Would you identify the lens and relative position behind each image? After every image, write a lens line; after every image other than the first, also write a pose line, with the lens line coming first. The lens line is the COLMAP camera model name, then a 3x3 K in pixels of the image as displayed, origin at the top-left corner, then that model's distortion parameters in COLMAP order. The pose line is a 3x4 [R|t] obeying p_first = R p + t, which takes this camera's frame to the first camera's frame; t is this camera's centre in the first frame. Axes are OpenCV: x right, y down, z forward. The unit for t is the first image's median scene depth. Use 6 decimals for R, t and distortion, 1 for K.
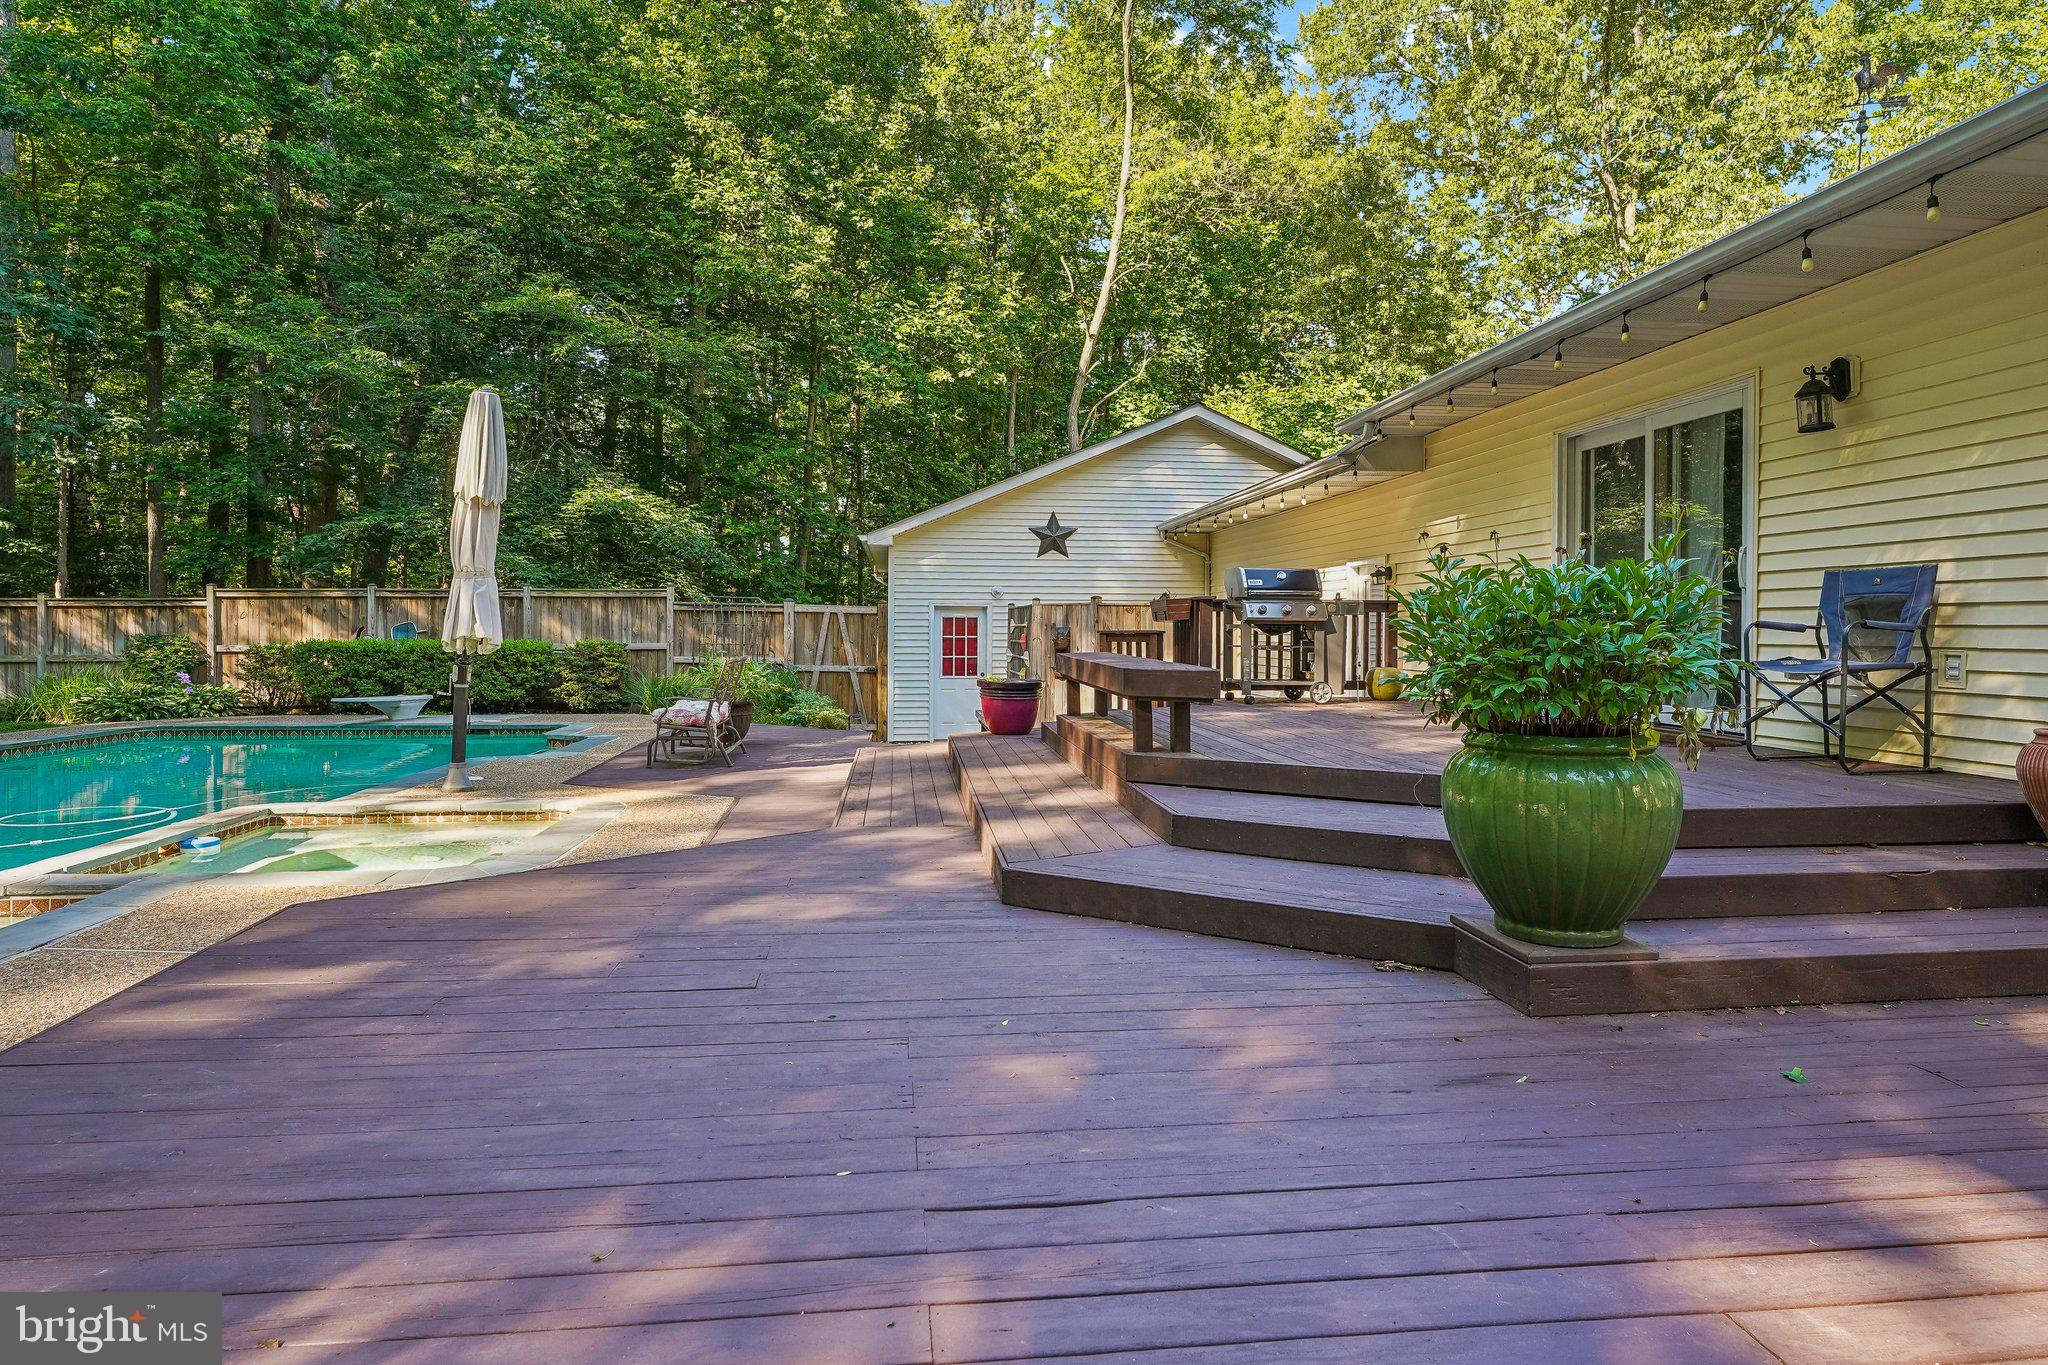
lens RADIAL K [[1081.6, 0, 1024.1], [0, 1081.6, 644.7], [0, 0, 1]] dist [-0.000814, -0.000518]
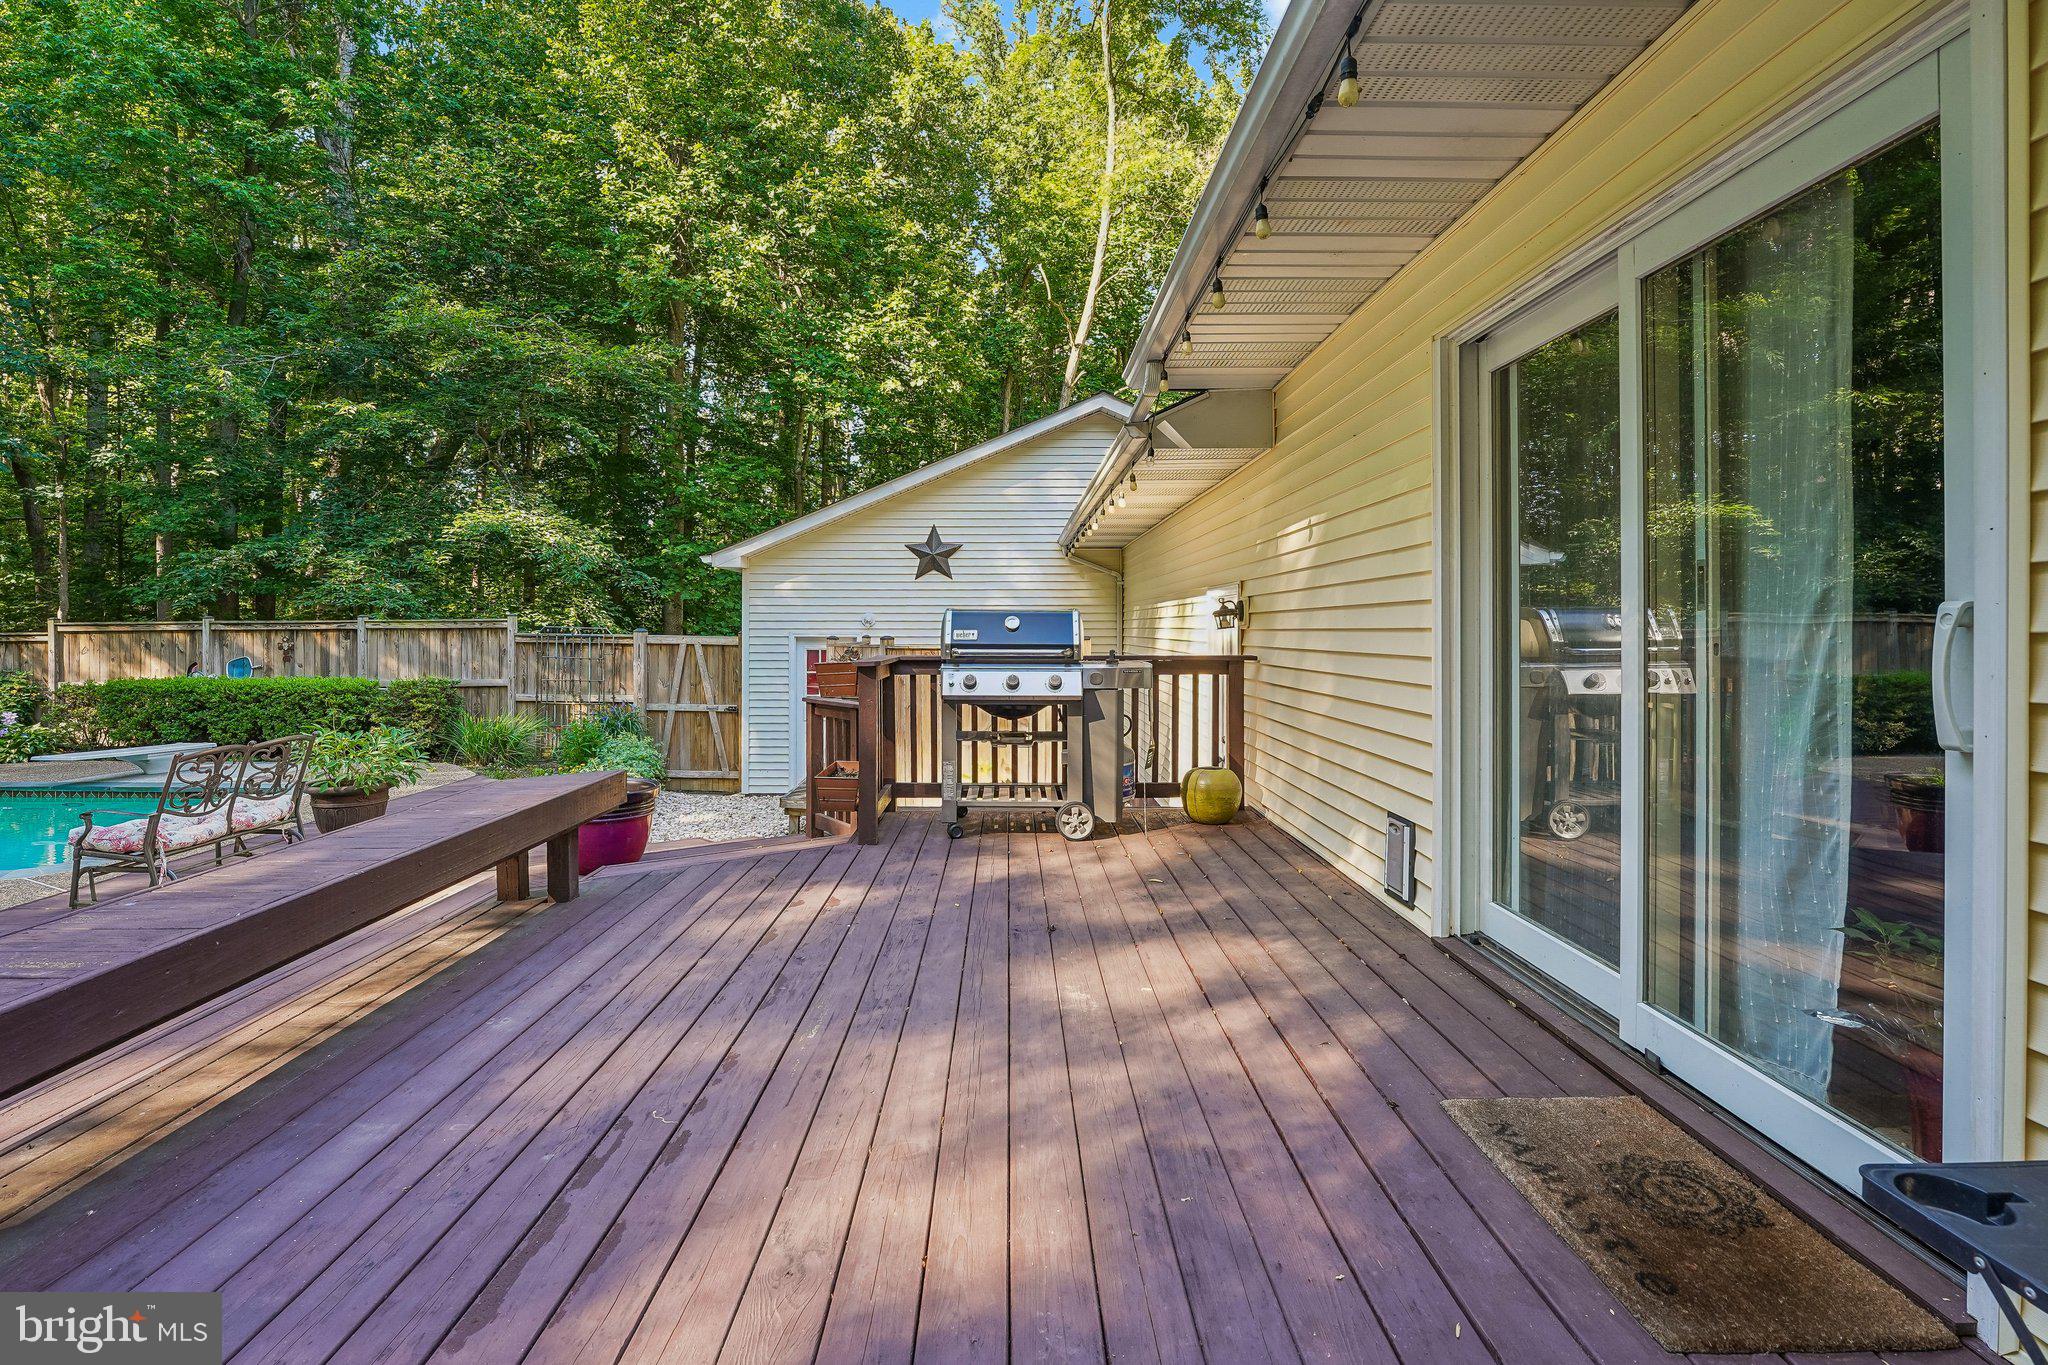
lens RADIAL K [[942.4, 0, 998.2], [0, 942.4, 630.3], [0, 0, 1]] dist [-0.014364, 0.000861]
pose [[0.992670, -0.004478, -0.120771, 0.165267], [0.002800, 0.999897, -0.014058, -0.029574], [0.120821, 0.013617, 0.992581, 0.269754]]
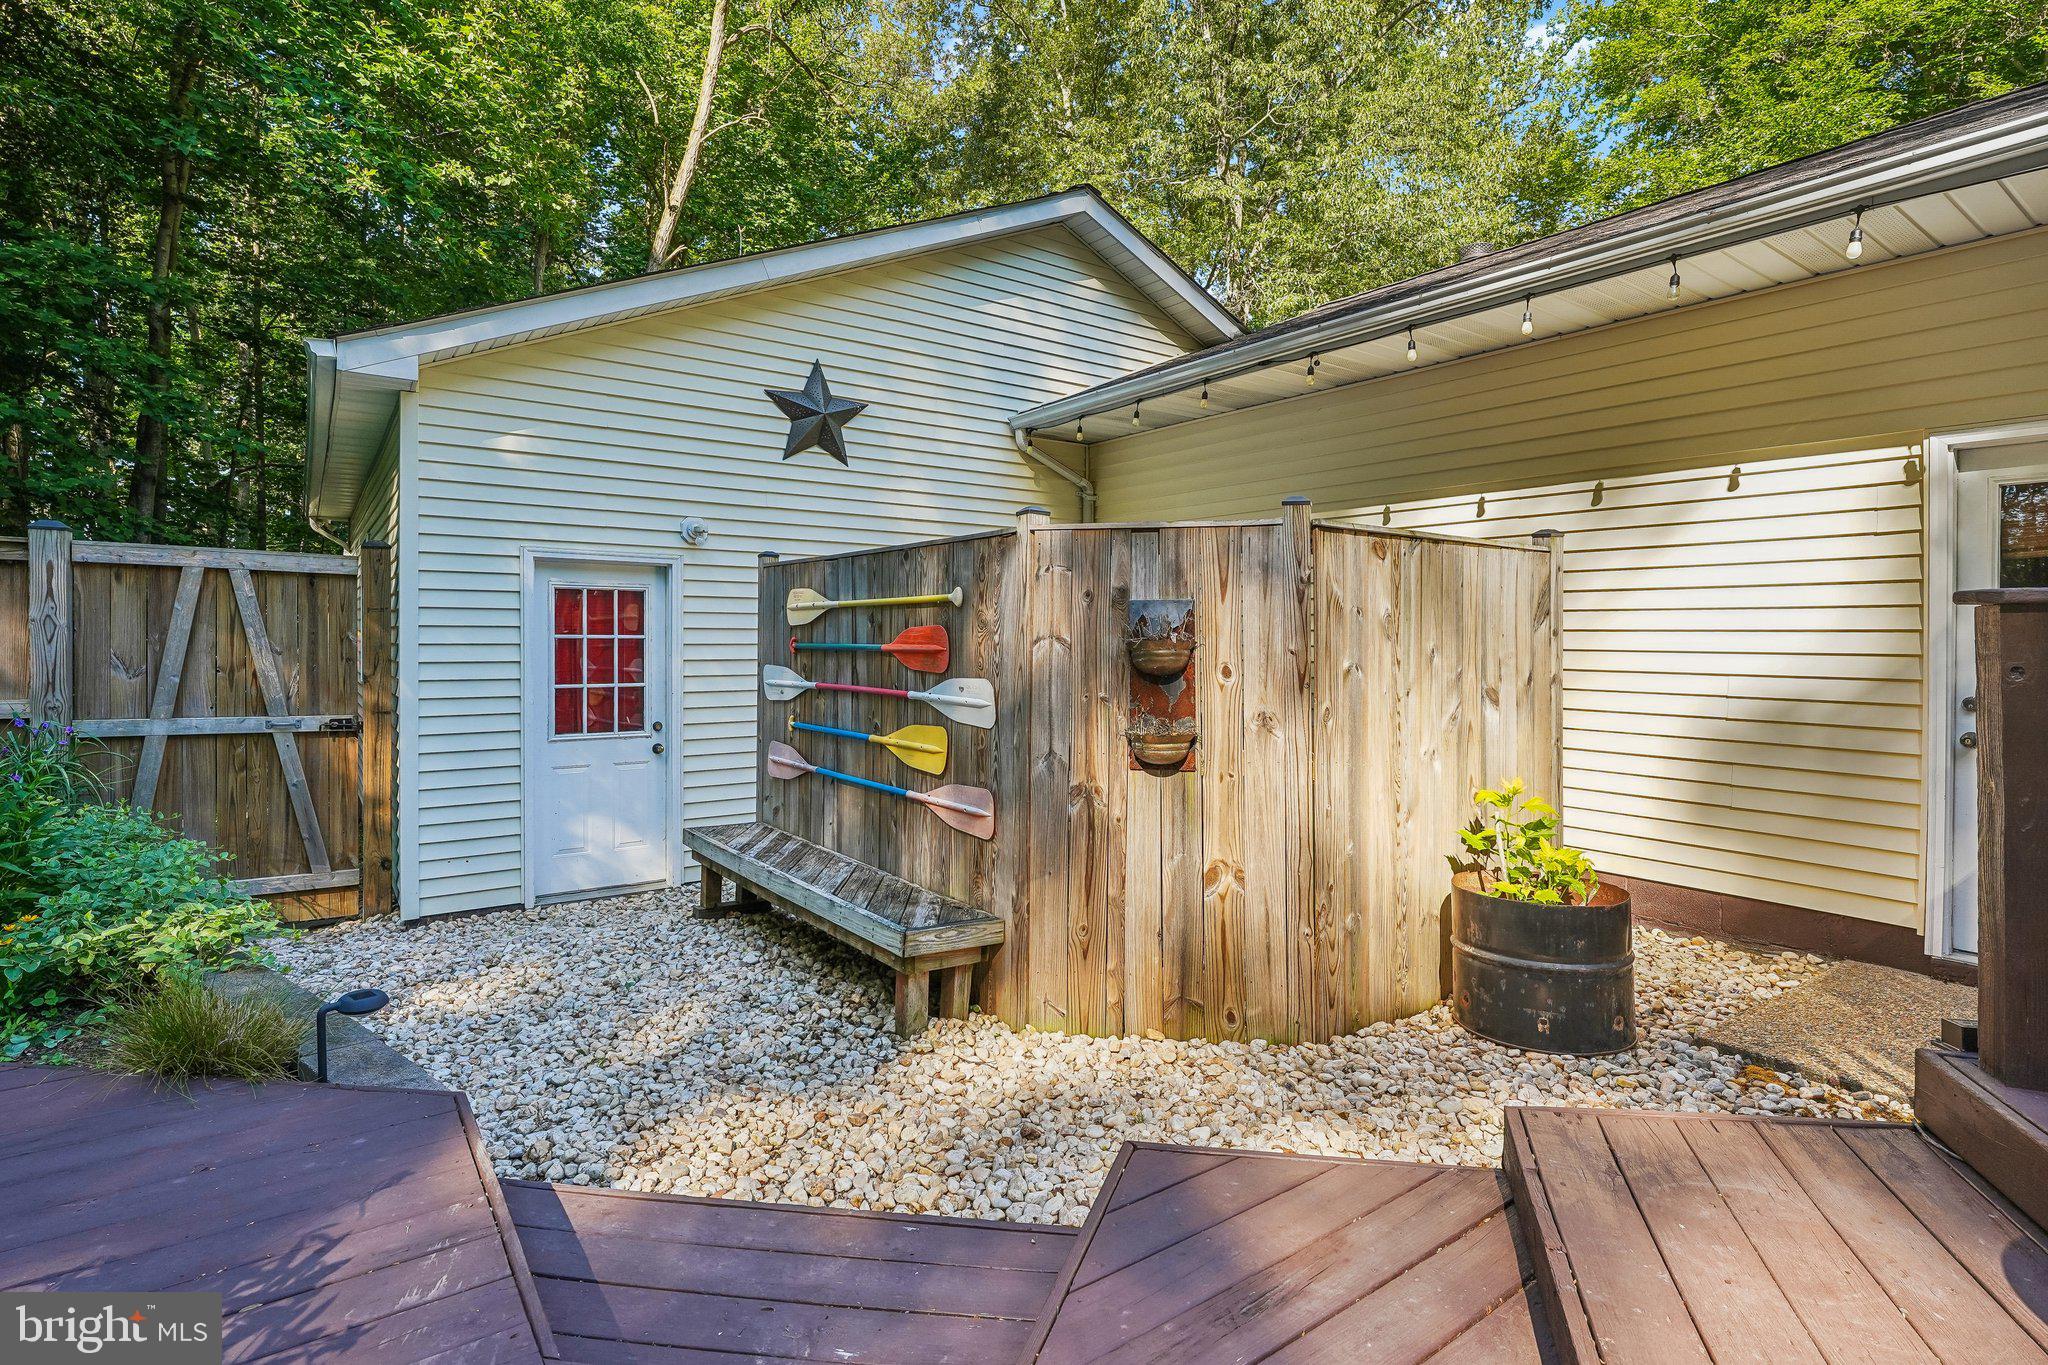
lens RADIAL K [[990.2, 0, 993.7], [0, 990.2, 664.5], [0, 0, 1]] dist [-0.010290, -0.000220]
pose [[0.881872, -0.012313, 0.471328, -0.103455], [0.004588, 0.999836, 0.017535, -0.002802], [-0.471466, -0.013301, 0.881784, 0.594800]]
